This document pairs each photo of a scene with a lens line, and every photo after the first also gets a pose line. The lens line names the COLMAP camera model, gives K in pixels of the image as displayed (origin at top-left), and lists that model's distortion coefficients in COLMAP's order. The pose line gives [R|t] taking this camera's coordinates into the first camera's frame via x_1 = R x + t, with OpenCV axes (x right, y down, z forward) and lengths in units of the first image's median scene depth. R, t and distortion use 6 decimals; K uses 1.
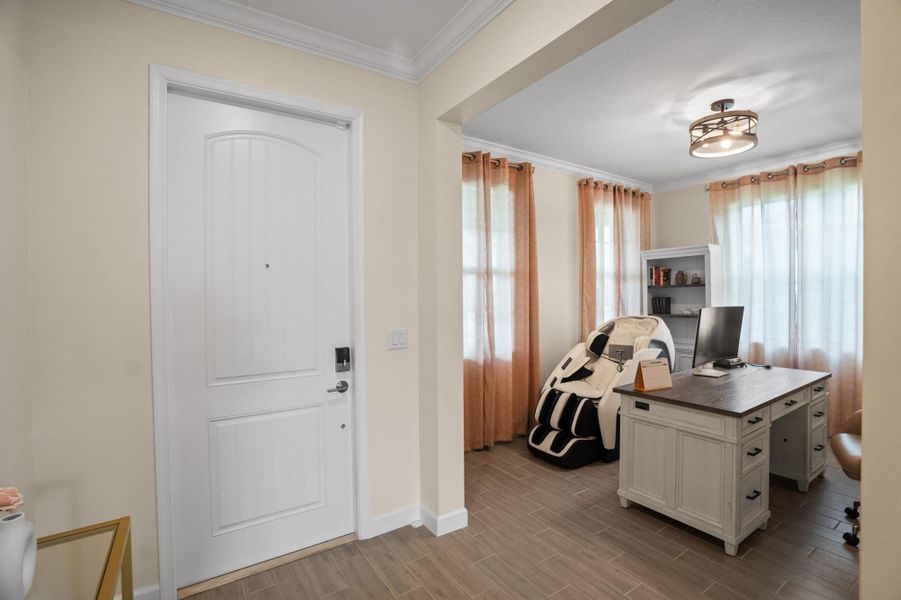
lens RADIAL K [[418.8, 0, 453.1], [0, 418.8, 297.9], [0, 0, 1]] dist [-0.027914, 0.002279]
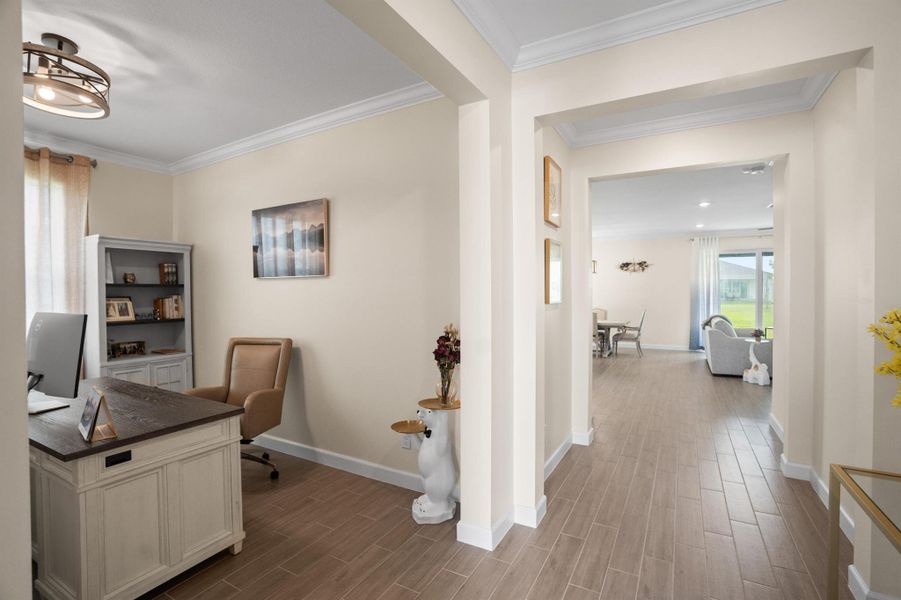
lens RADIAL K [[418.8, 0, 448.9], [0, 418.8, 300.4], [0, 0, 1]] dist [-0.027914, 0.002279]
pose [[-0.461508, 0.001764, 0.887134, -0.390971], [0.014850, 0.999873, 0.005737, 0.007962], [-0.887012, 0.015822, -0.461476, 0.849071]]
